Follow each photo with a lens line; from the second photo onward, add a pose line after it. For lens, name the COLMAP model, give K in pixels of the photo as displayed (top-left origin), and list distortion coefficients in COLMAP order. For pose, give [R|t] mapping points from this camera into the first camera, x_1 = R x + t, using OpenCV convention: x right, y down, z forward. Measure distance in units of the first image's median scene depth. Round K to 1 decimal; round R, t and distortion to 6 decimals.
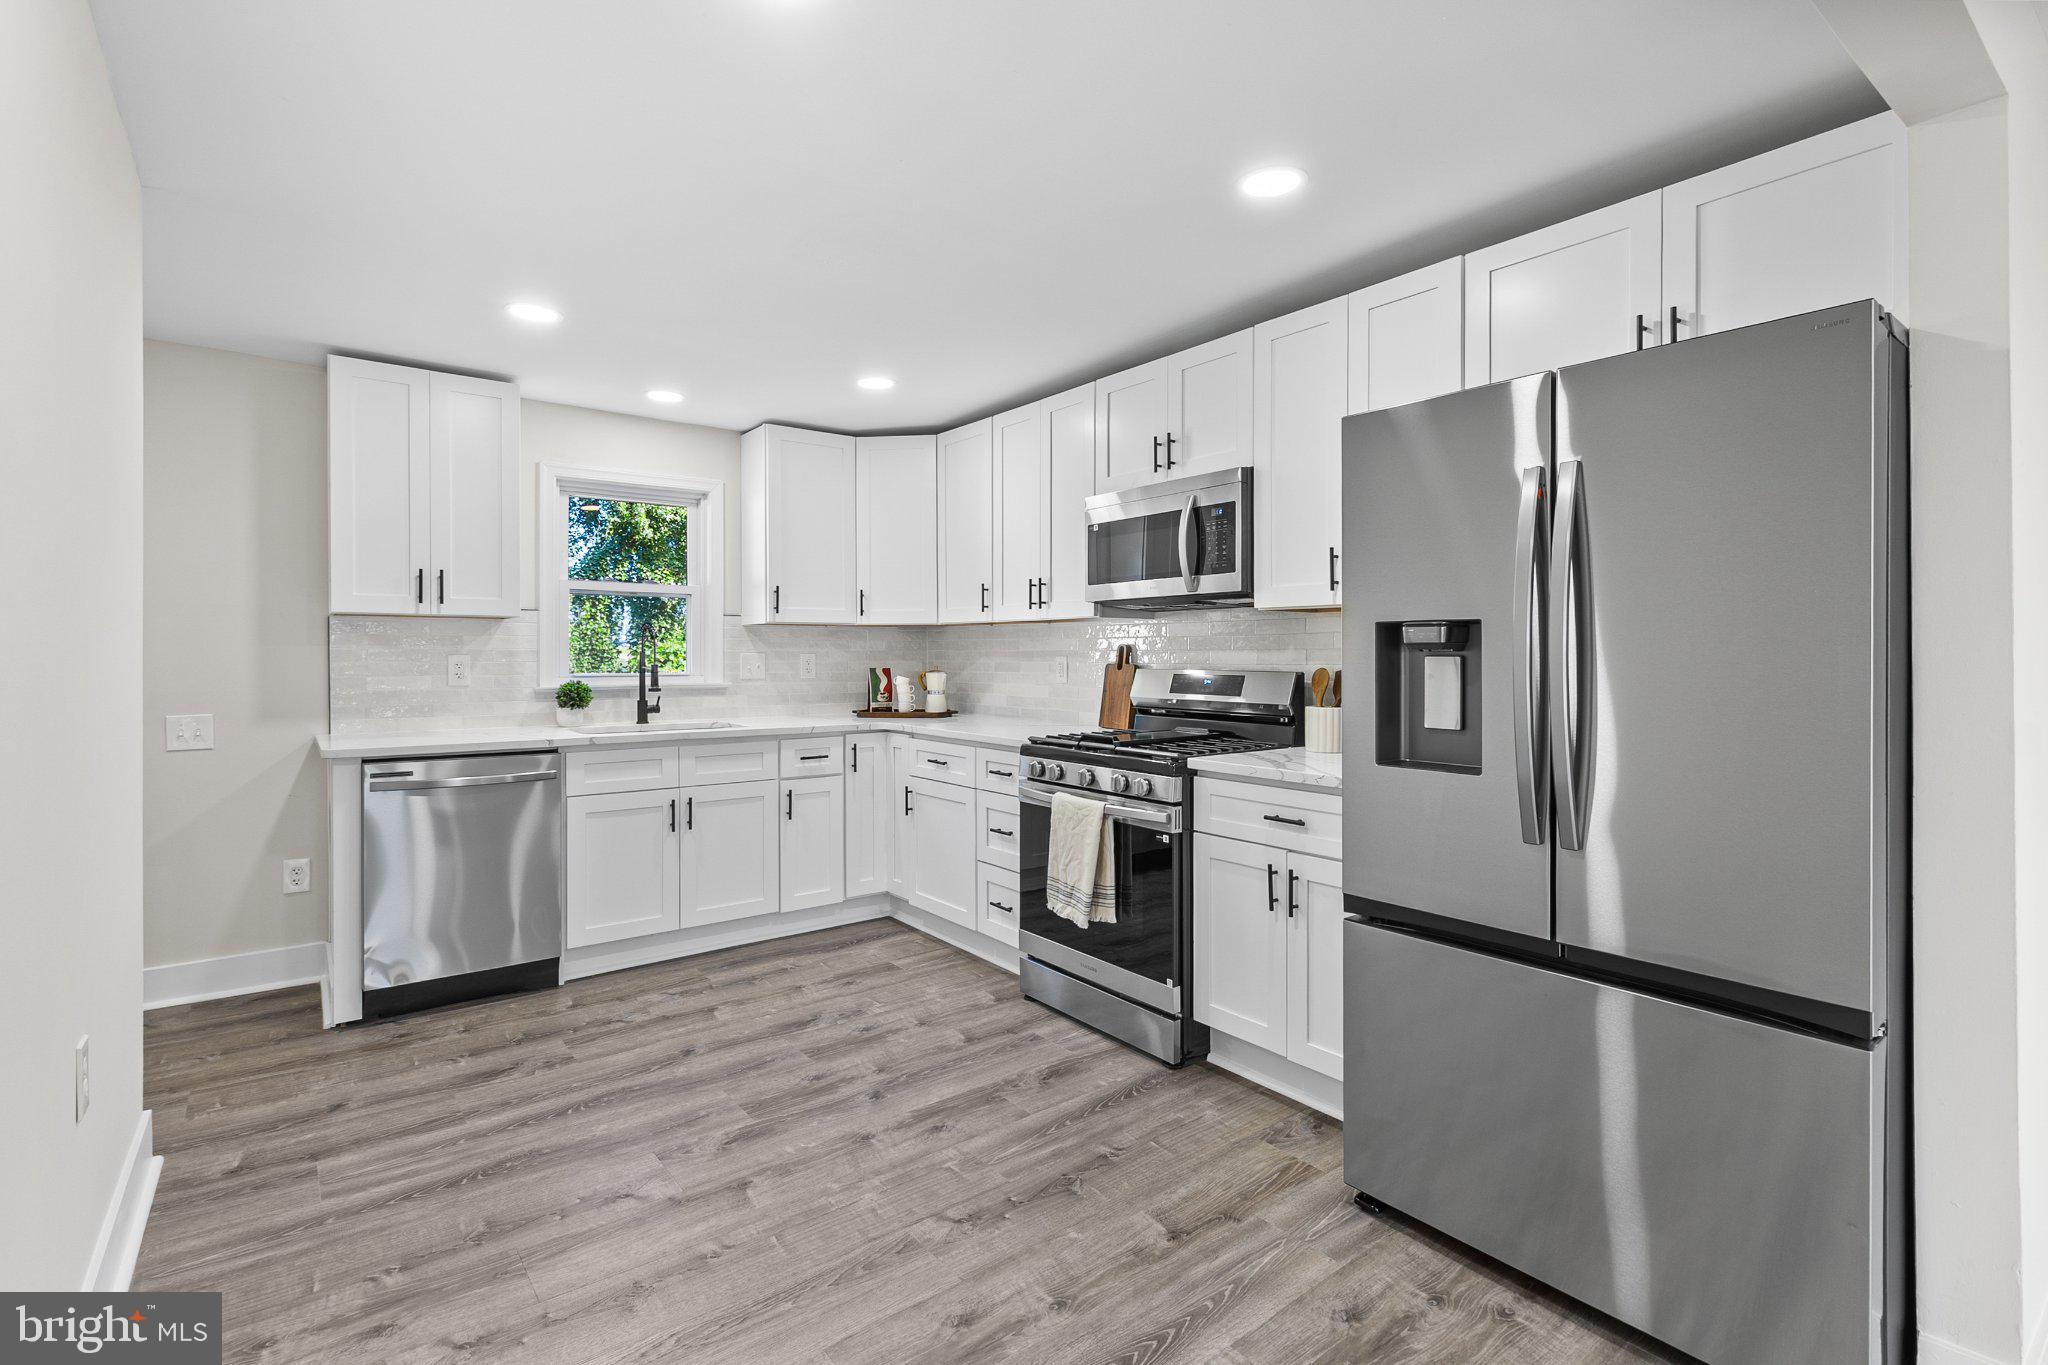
lens RADIAL K [[942.5, 0, 1017.6], [0, 942.5, 650.9], [0, 0, 1]] dist [-0.008716, 0.000445]
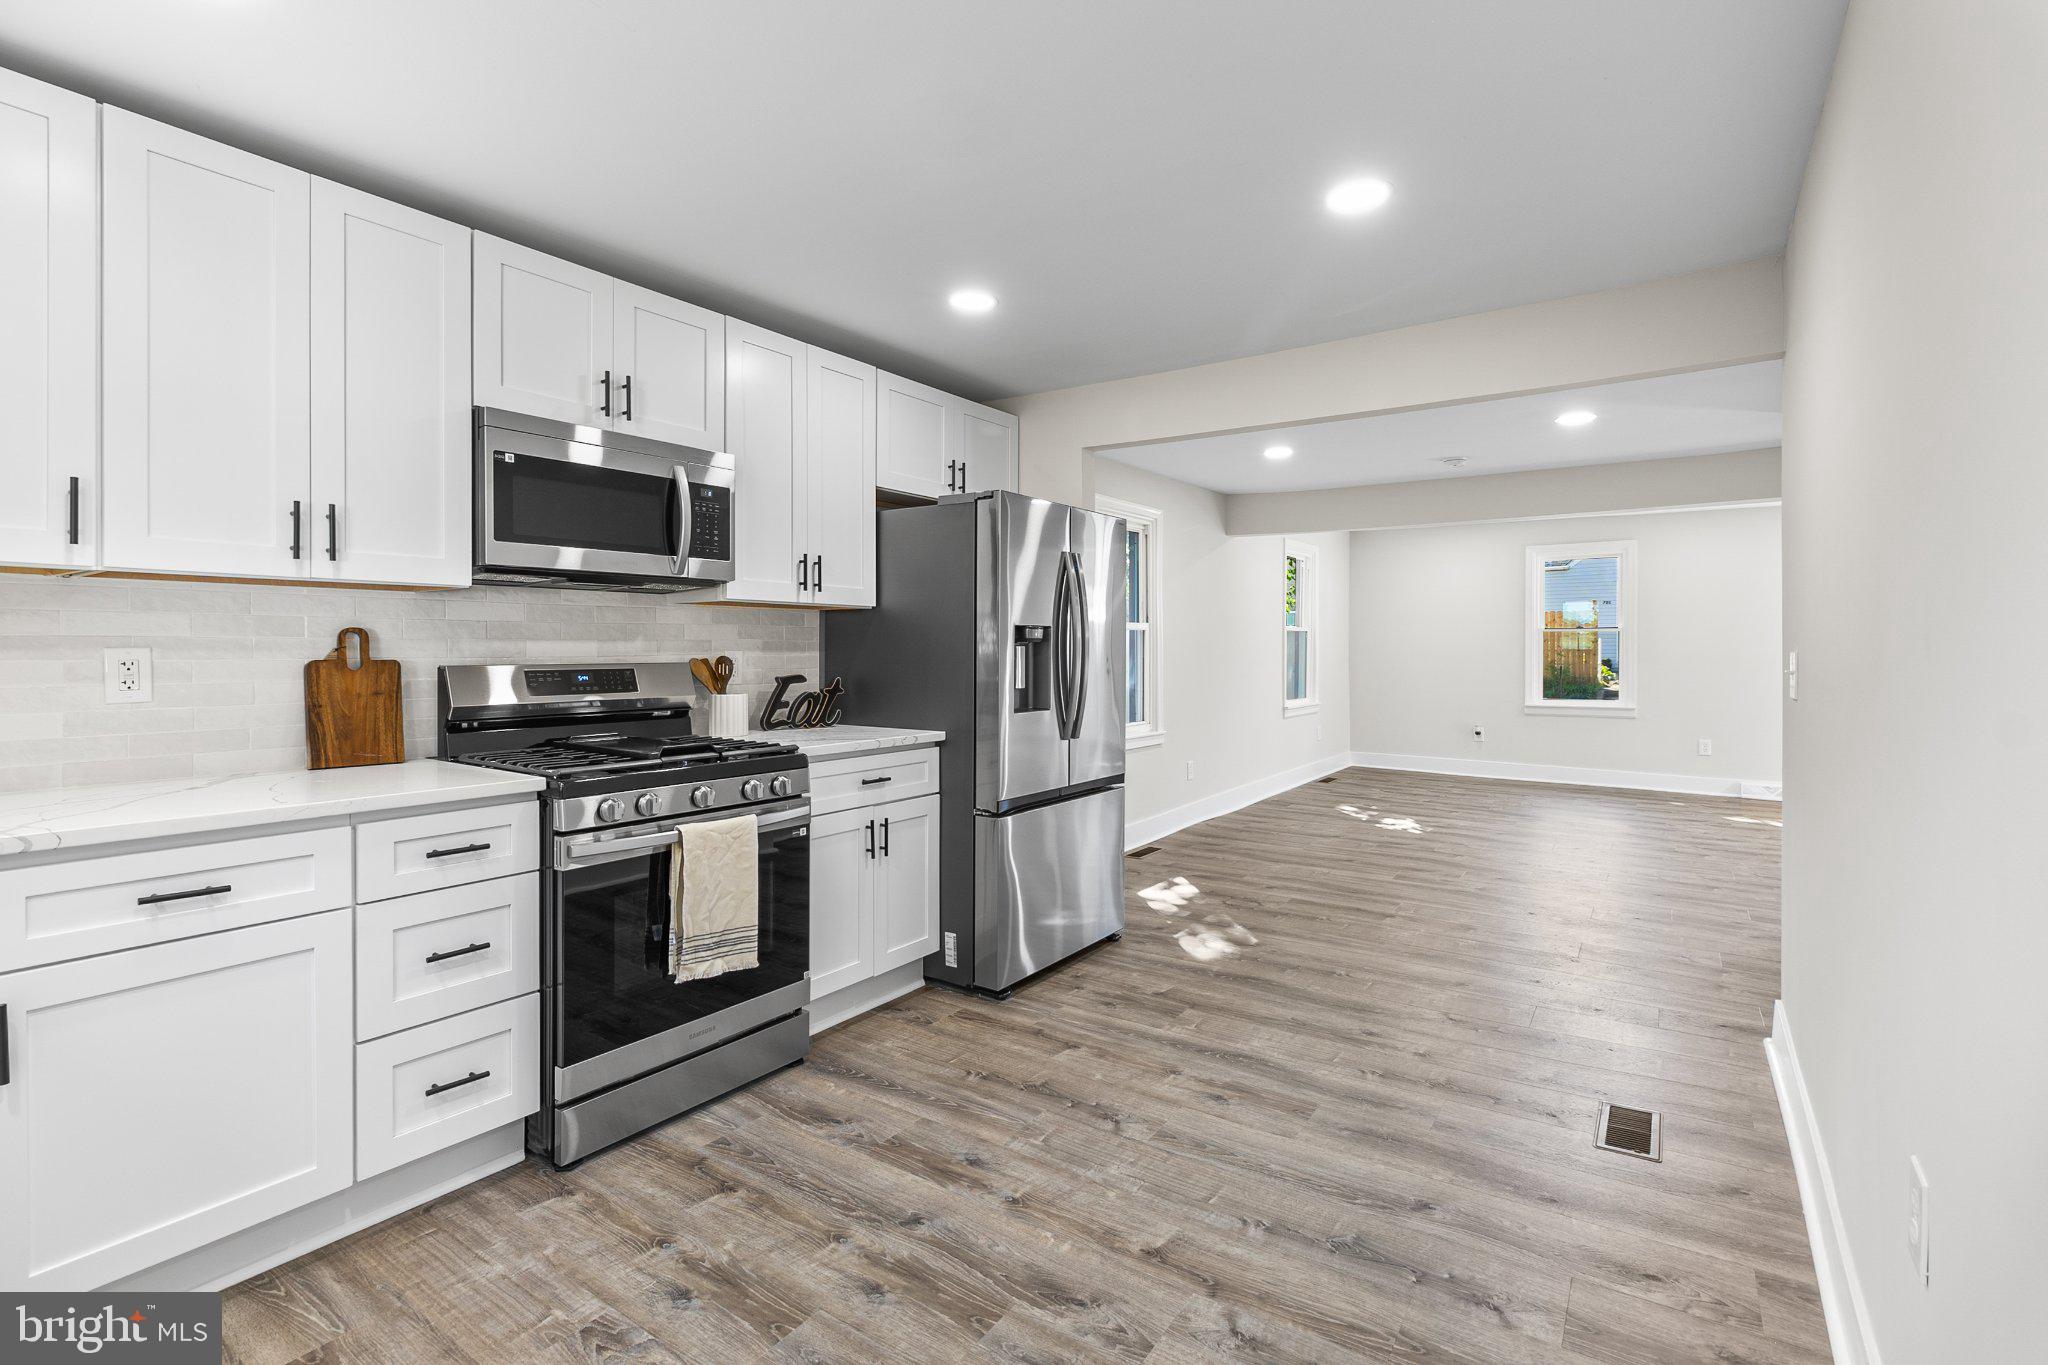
lens RADIAL K [[942.5, 0, 1017.6], [0, 942.5, 650.9], [0, 0, 1]] dist [-0.008716, 0.000445]
pose [[-0.291241, -0.003551, 0.956643, -0.952140], [0.000114, 0.999993, 0.003746, 0.008192], [-0.956650, 0.001200, -0.291238, 1.204085]]
